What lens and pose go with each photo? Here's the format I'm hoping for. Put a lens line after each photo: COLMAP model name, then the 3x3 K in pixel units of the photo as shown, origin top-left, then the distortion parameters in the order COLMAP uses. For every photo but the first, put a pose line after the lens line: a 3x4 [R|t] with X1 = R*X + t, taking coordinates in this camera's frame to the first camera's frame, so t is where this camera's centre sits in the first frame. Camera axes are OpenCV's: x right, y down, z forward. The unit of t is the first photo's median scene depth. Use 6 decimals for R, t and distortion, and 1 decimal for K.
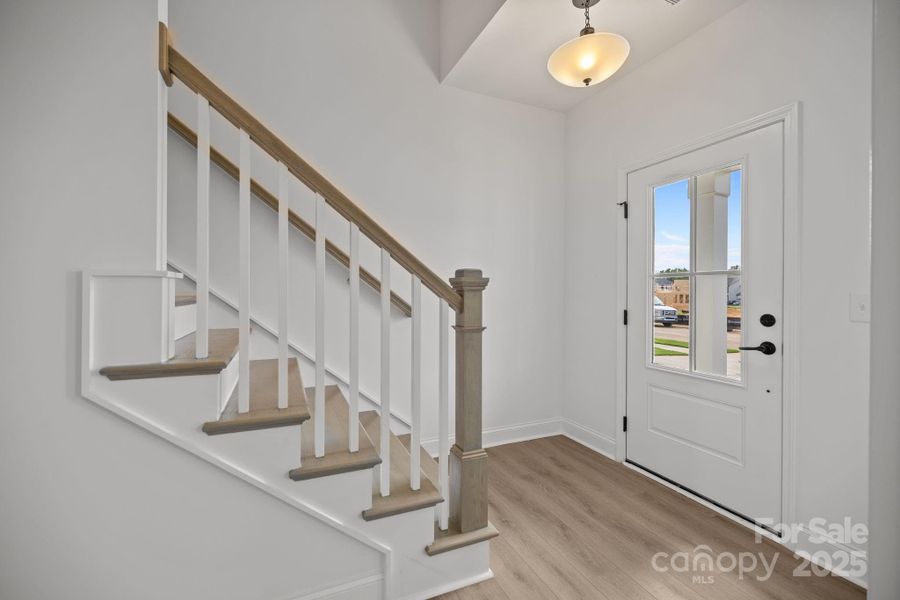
lens RADIAL K [[384.9, 0, 448.4], [0, 384.9, 306.8], [0, 0, 1]] dist [0.001116, 0.000116]
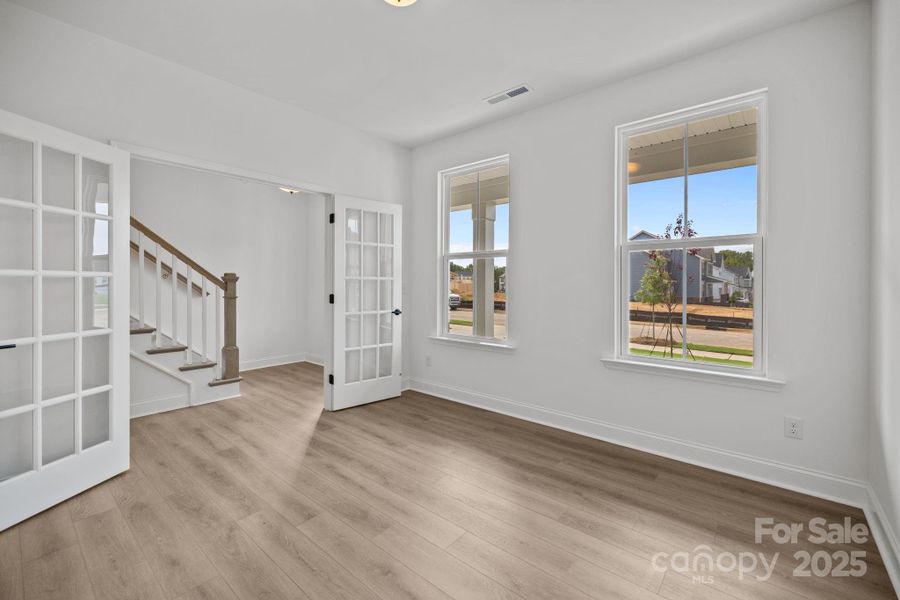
lens RADIAL K [[384.9, 0, 450.6], [0, 384.9, 292.8], [0, 0, 1]] dist [0.001116, 0.000116]
pose [[0.899478, -0.005047, 0.436937, 0.244507], [0.008184, 0.999952, -0.005298, 0.050884], [-0.436890, 0.008341, 0.899476, -1.806443]]
